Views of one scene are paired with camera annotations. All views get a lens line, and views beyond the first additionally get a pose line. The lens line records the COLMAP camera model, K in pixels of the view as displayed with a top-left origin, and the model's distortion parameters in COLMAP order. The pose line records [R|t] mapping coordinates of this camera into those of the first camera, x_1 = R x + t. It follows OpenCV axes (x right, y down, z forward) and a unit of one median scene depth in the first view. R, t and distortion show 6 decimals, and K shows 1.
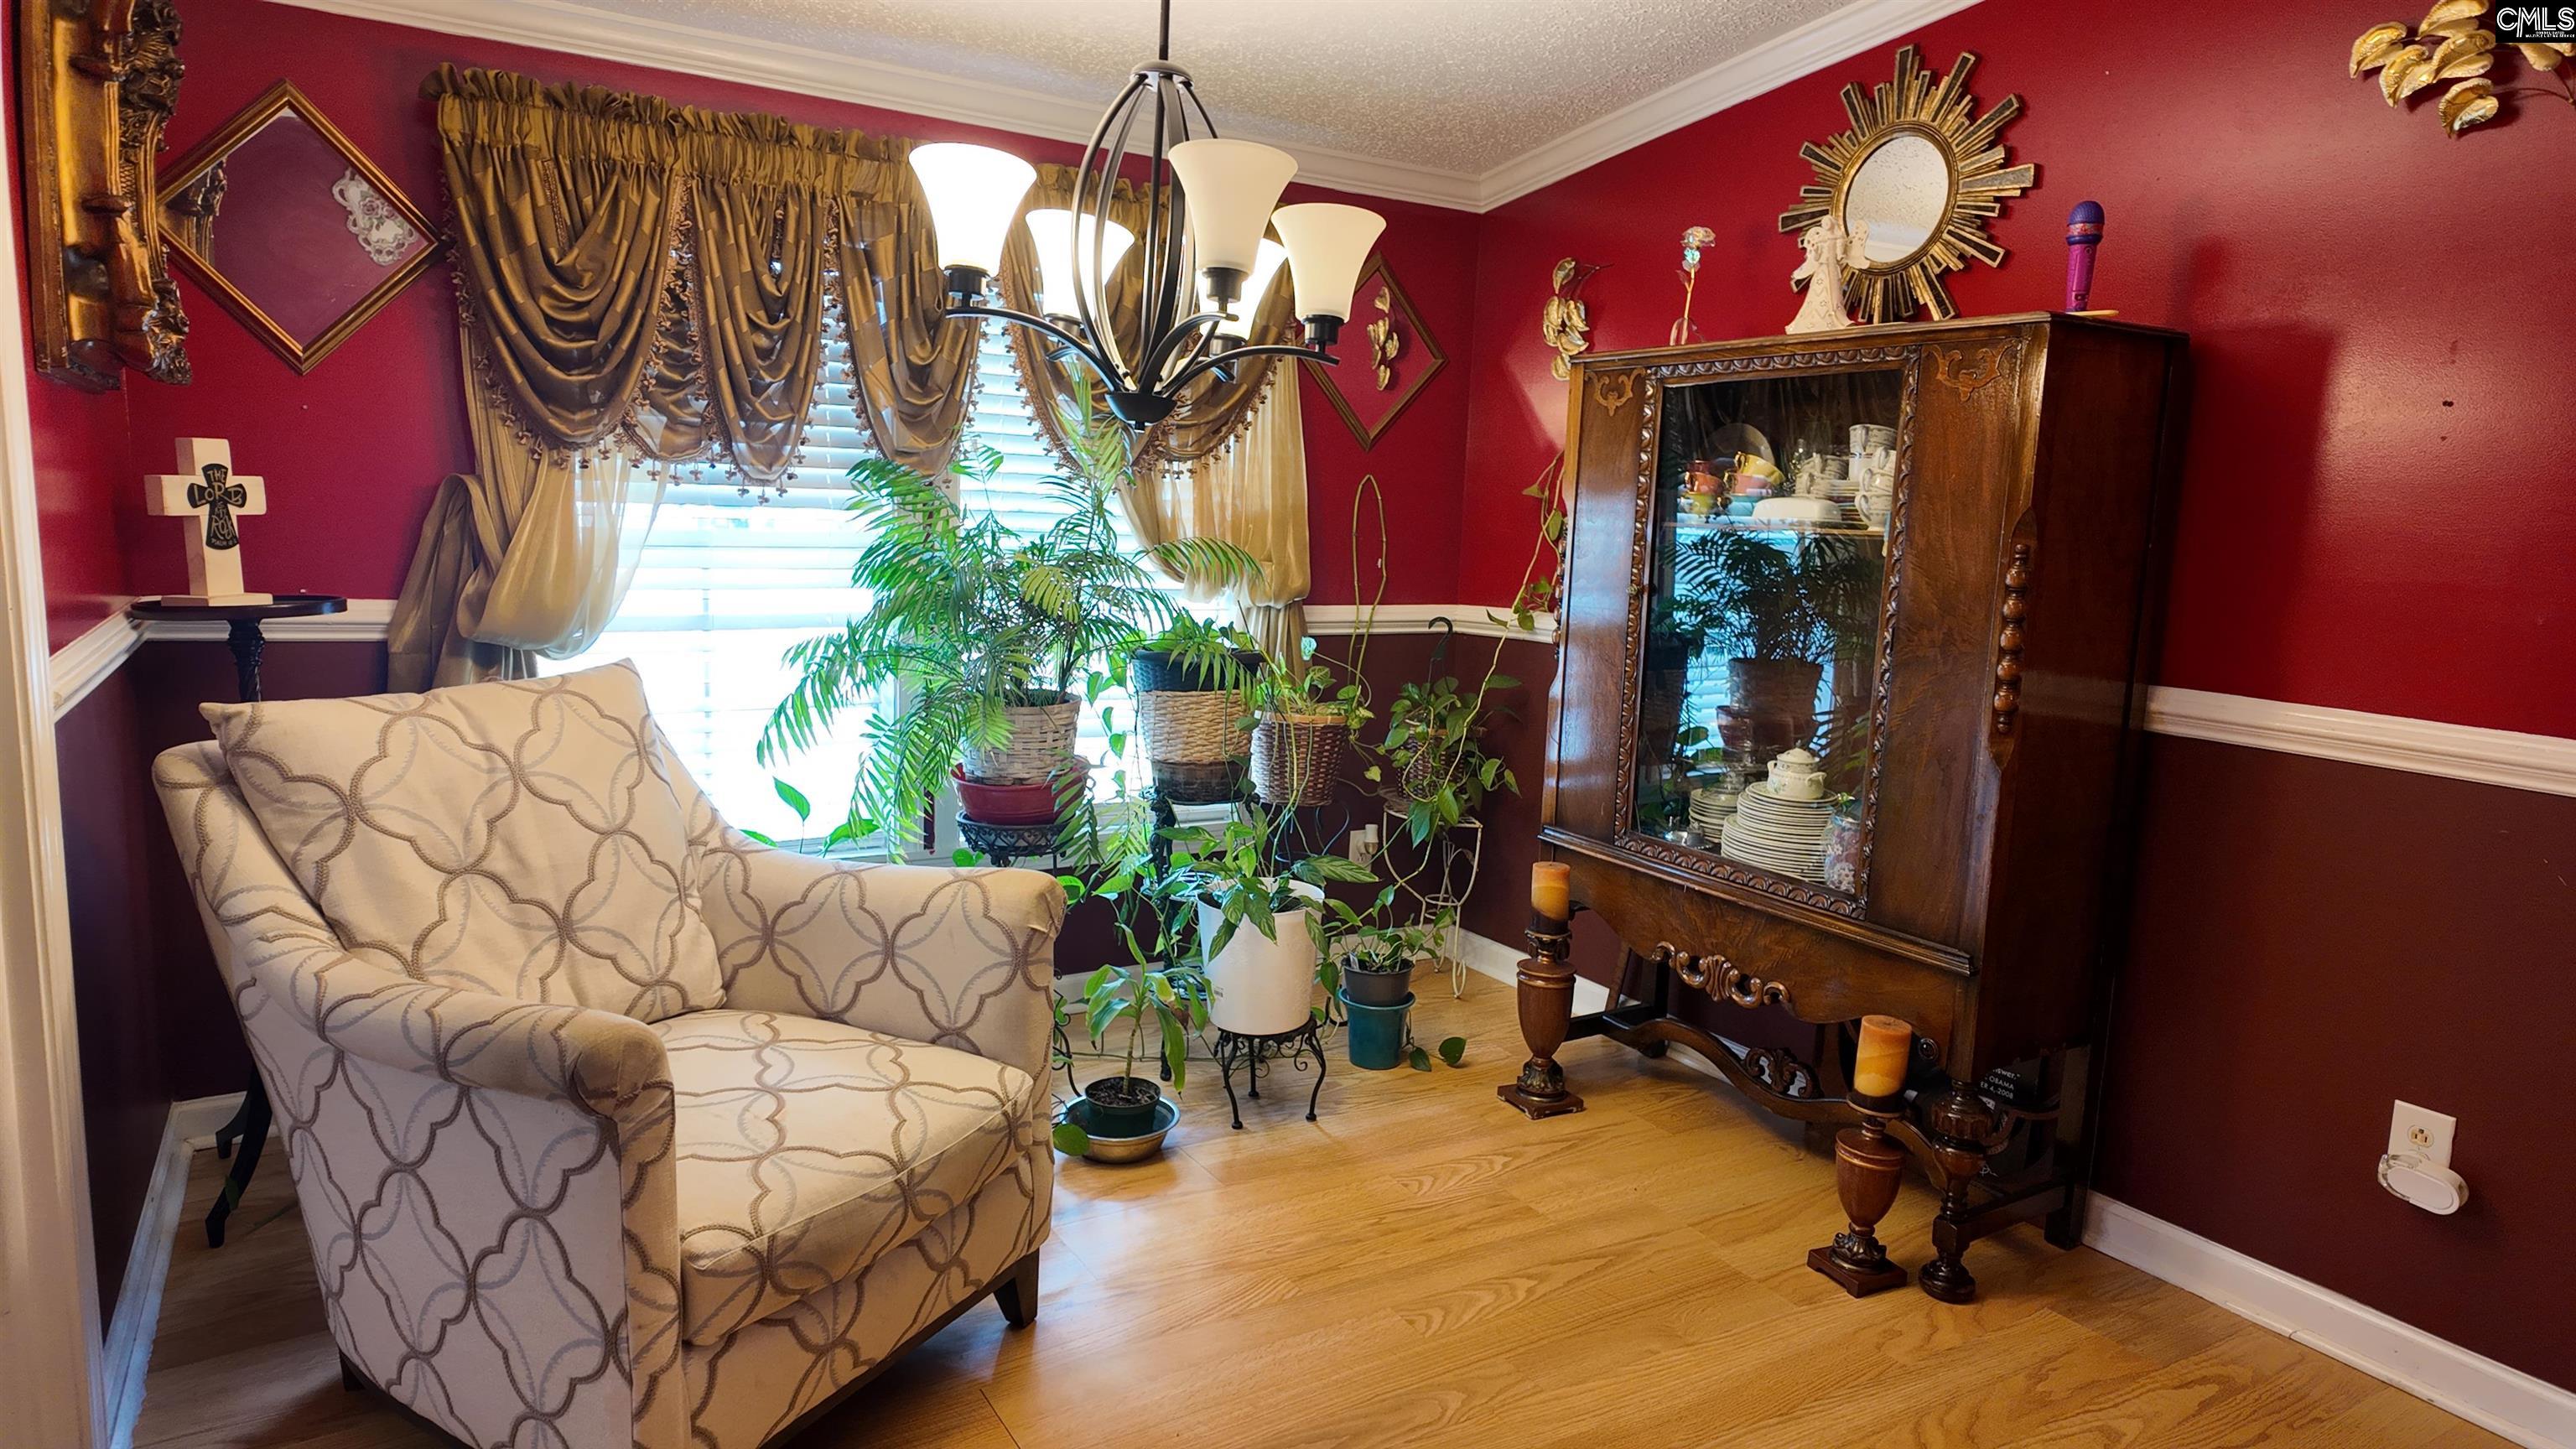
lens RADIAL K [[1488.1, 0, 1288.0], [0, 1488.1, 724.5], [0, 0, 1]] dist [0.074755, -0.079955]
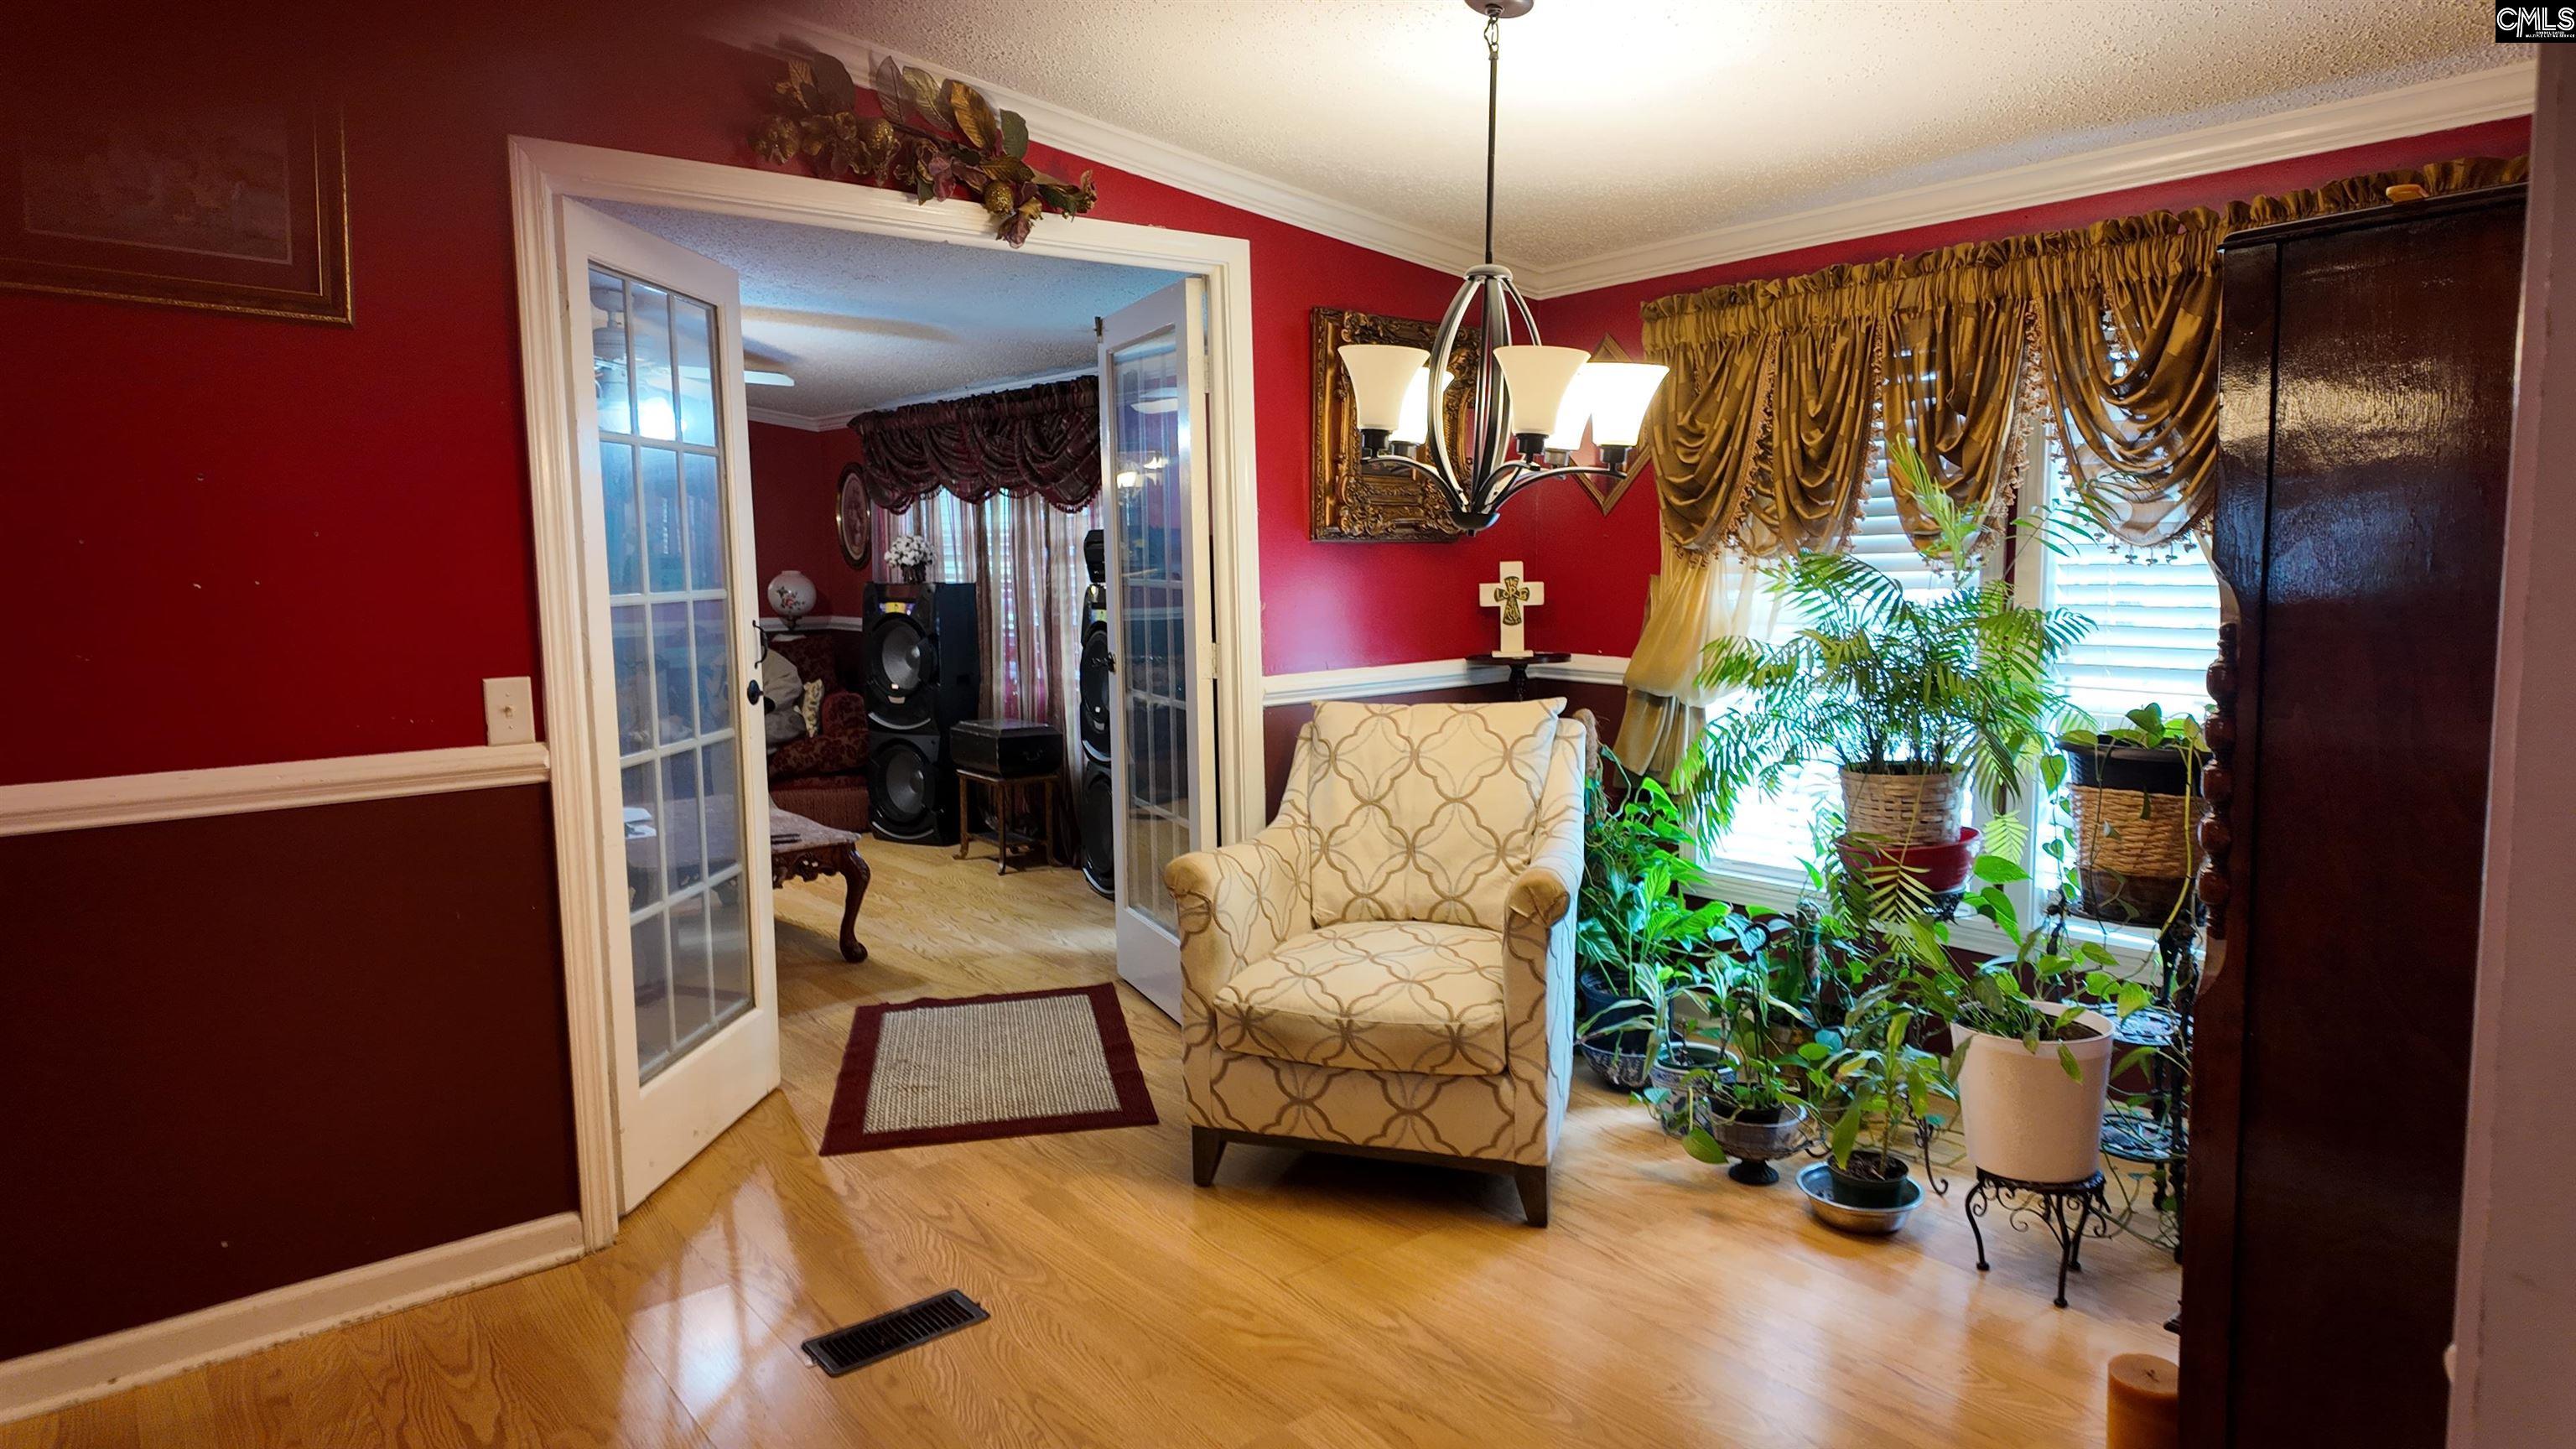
lens RADIAL K [[1488.1, 0, 1288.0], [0, 1488.1, 724.5], [0, 0, 1]] dist [0.074755, -0.079955]
pose [[0.122665, 0.069152, -0.990036, 0.968467], [-0.118539, 0.991449, 0.054564, -0.065649], [0.985344, 0.110665, 0.129813, 0.538292]]
